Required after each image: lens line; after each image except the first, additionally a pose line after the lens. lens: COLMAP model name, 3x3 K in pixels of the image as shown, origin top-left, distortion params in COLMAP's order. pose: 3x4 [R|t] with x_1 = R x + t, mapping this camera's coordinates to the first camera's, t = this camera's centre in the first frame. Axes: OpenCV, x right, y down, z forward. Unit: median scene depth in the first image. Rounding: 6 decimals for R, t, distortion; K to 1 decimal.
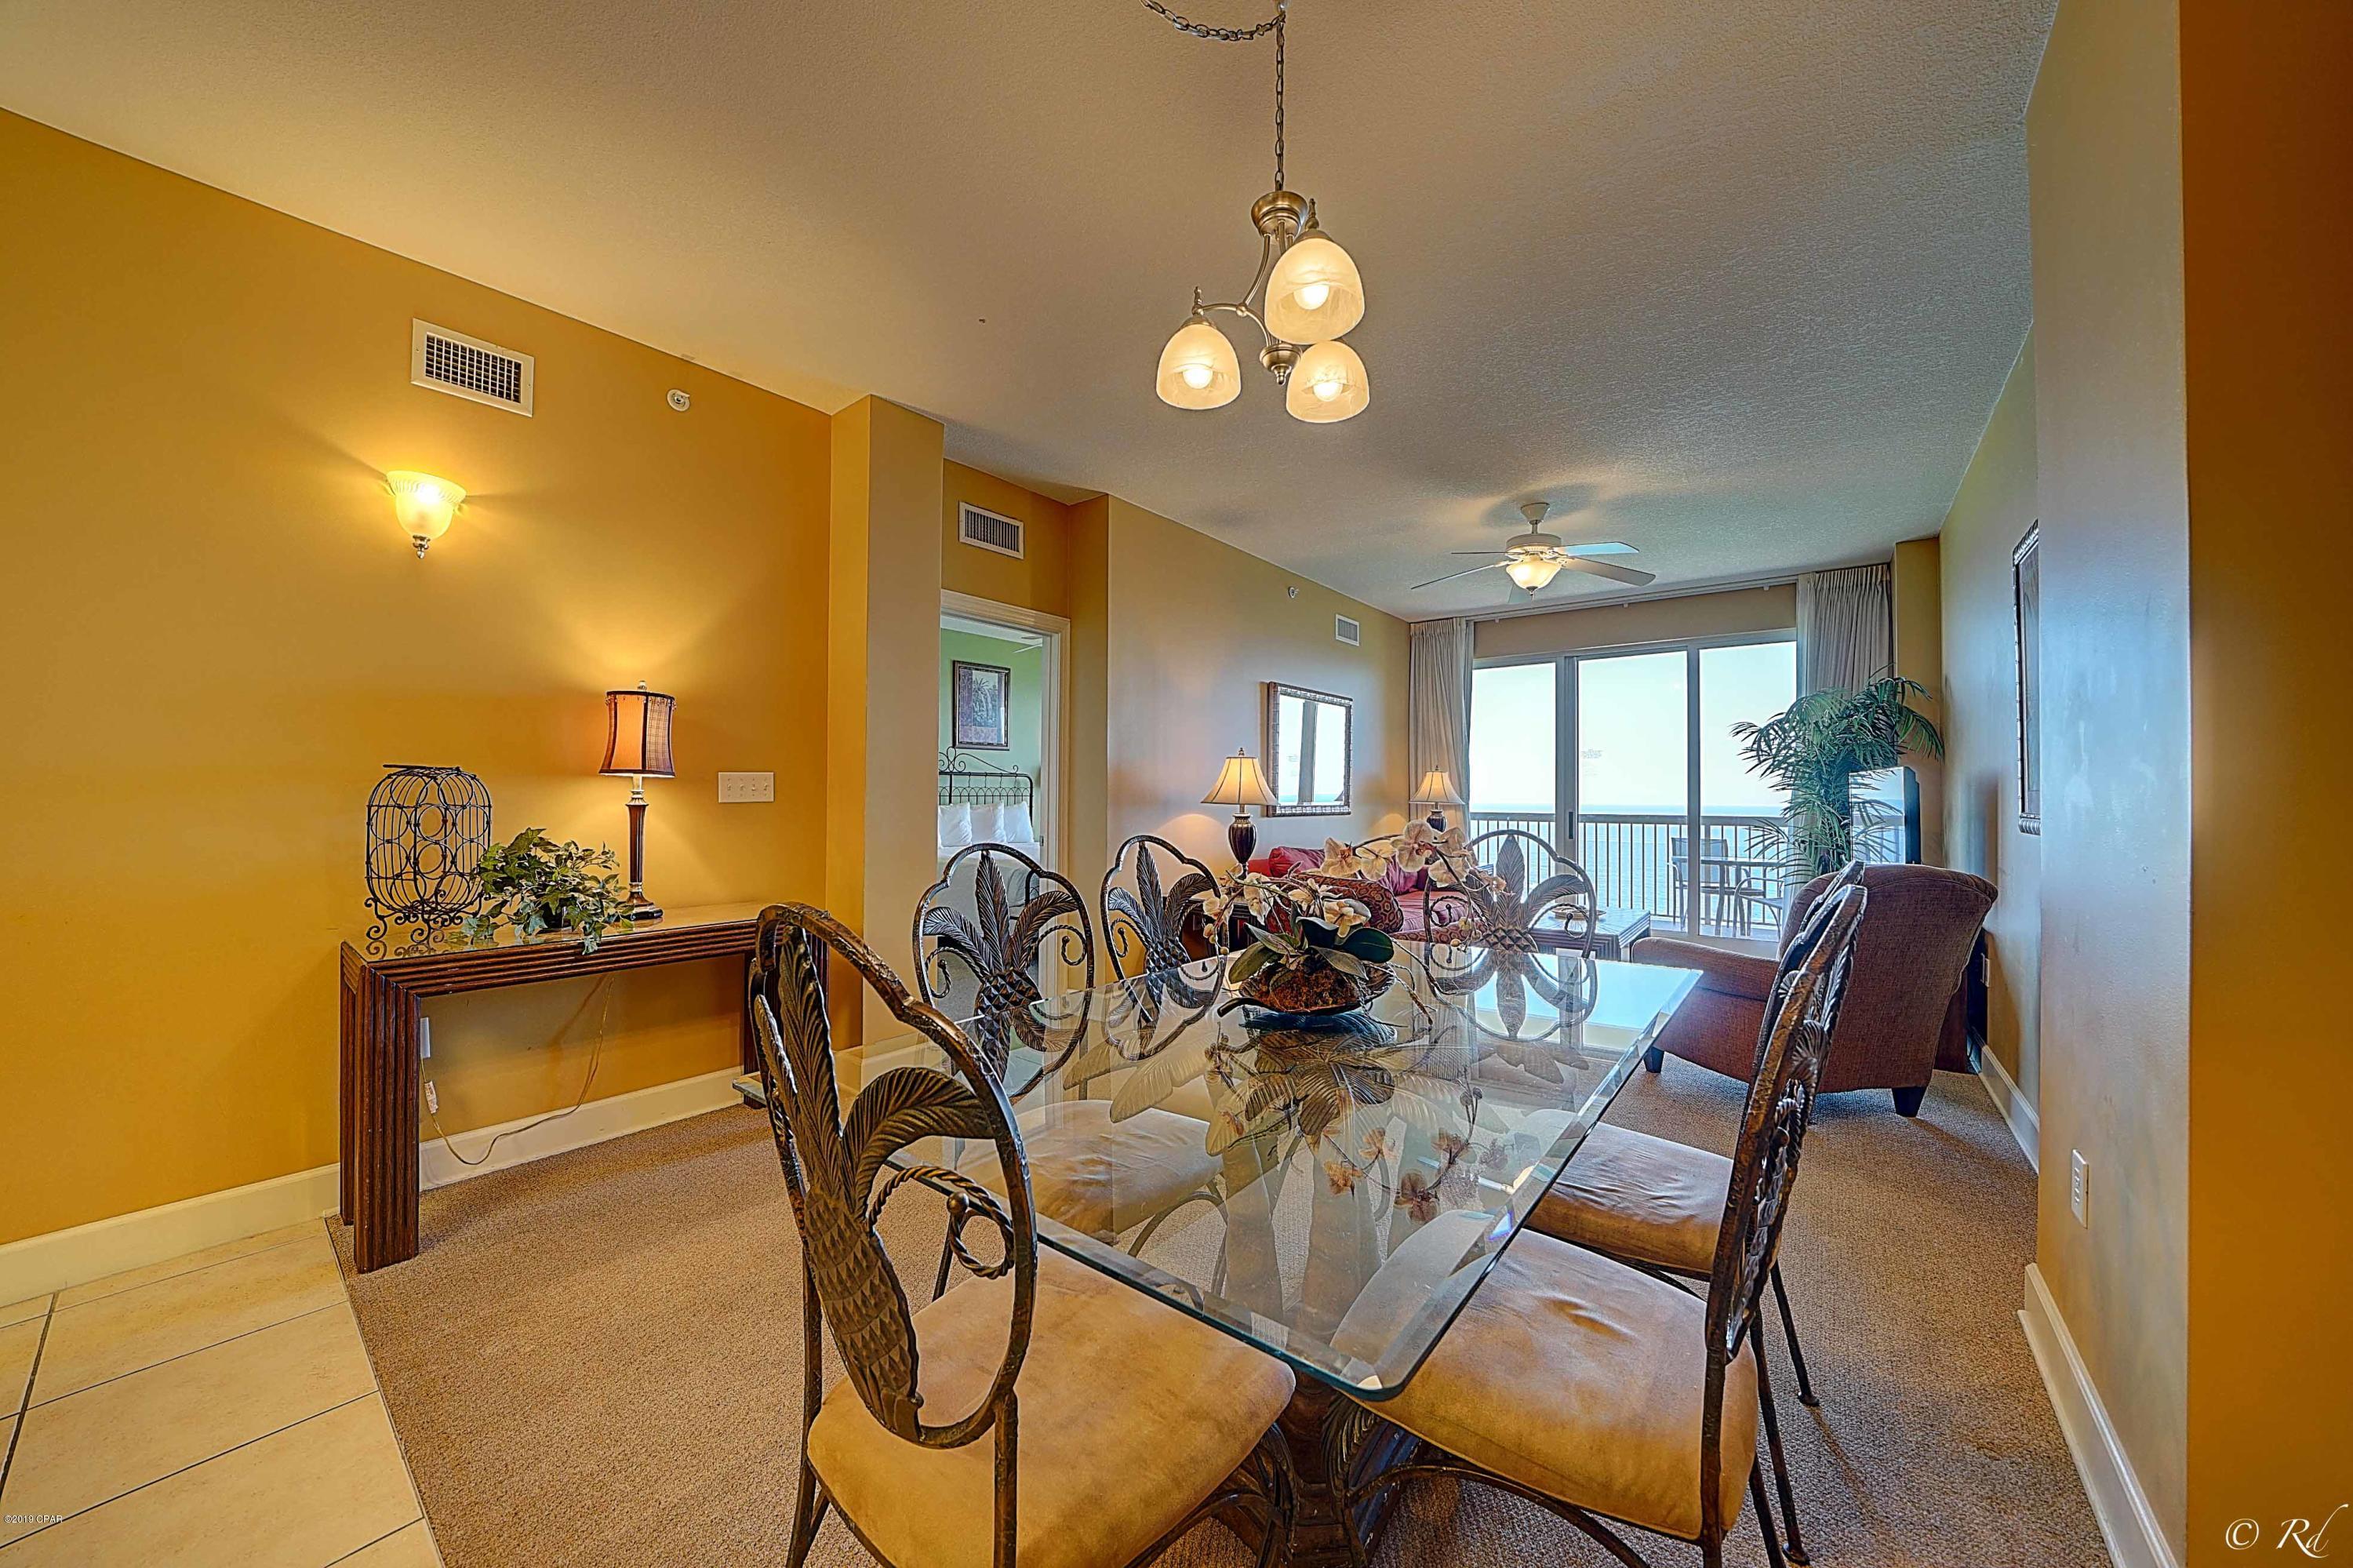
lens RADIAL K [[814.4, 0, 1172.4], [0, 814.4, 779.6], [0, 0, 1]] dist [-0.031137, 0.004547]
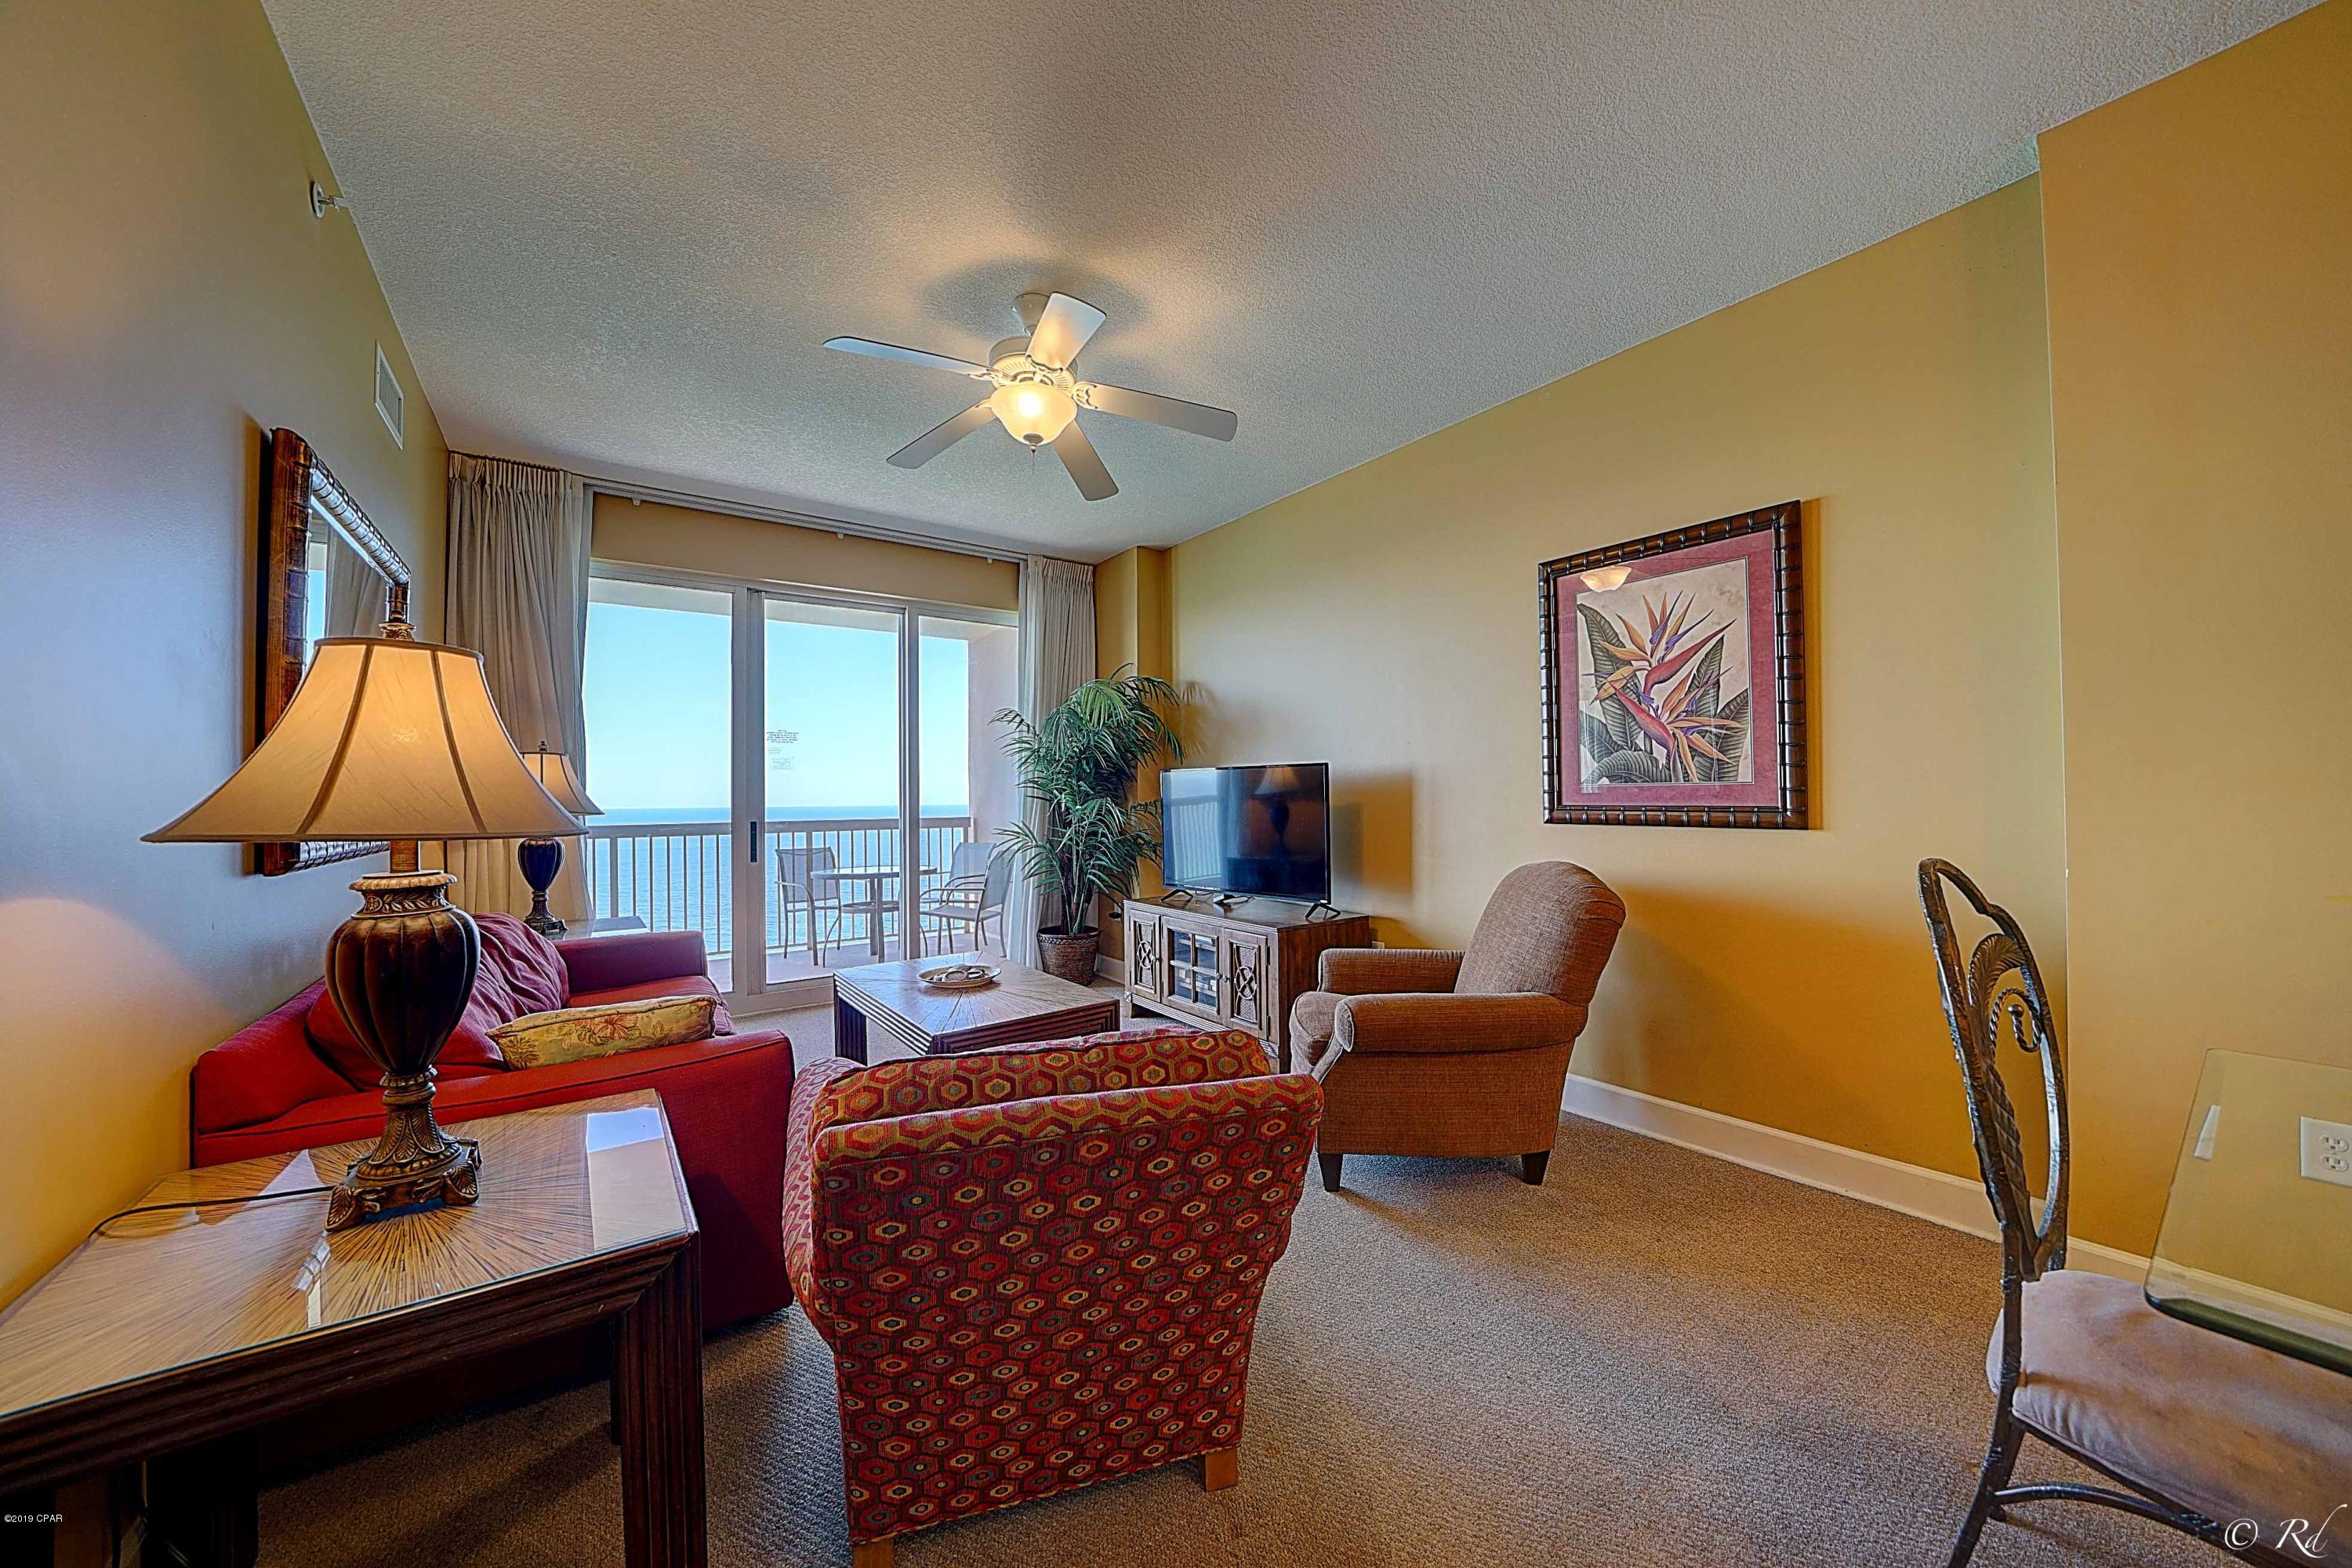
lens RADIAL K [[813.9, 0, 1178.3], [0, 813.9, 781.6], [0, 0, 1]] dist [-0.027321, 0.002677]
pose [[0.259228, 0.009370, 0.965771, -0.073357], [-0.007737, 0.999941, -0.007625, 0.011549], [-0.965785, -0.005496, 0.259286, 0.580743]]
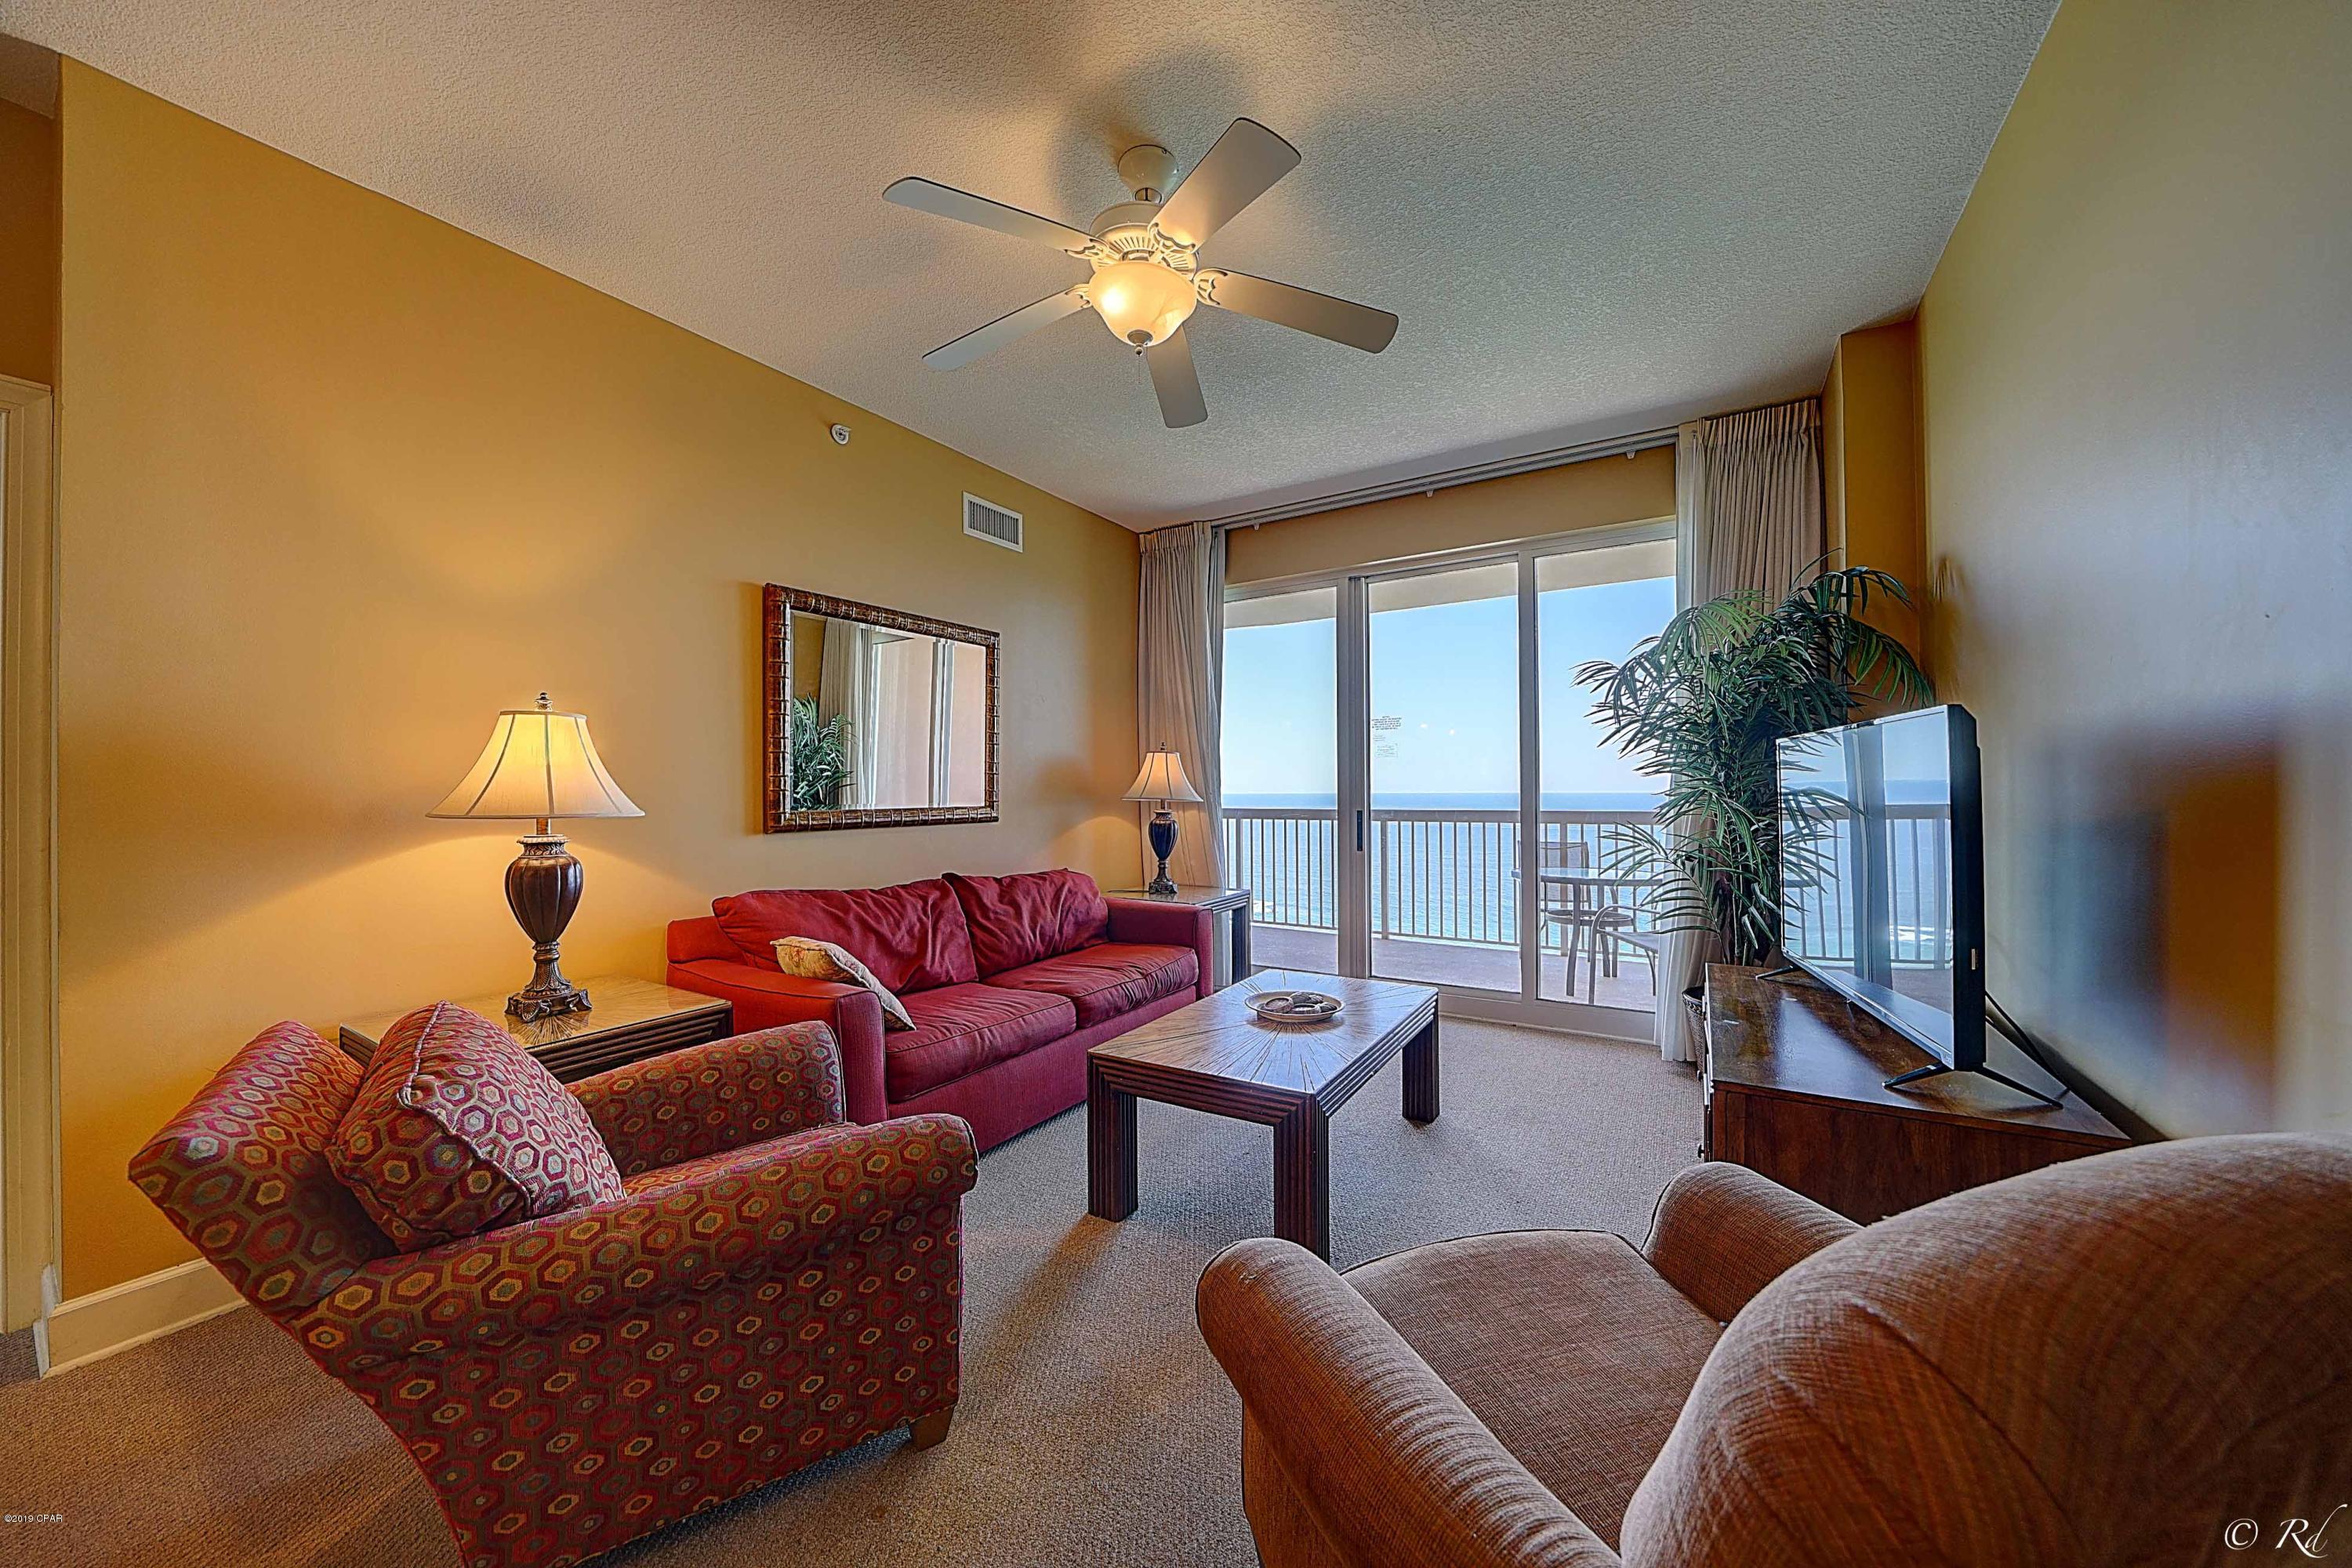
lens RADIAL K [[814.0, 0, 1171.9], [0, 814.0, 779.6], [0, 0, 1]] dist [-0.031137, 0.004547]
pose [[0.994325, -0.011045, 0.105814, 0.321785], [0.010029, 0.999898, 0.010124, 0.007415], [-0.105915, -0.009006, 0.994334, 0.419262]]
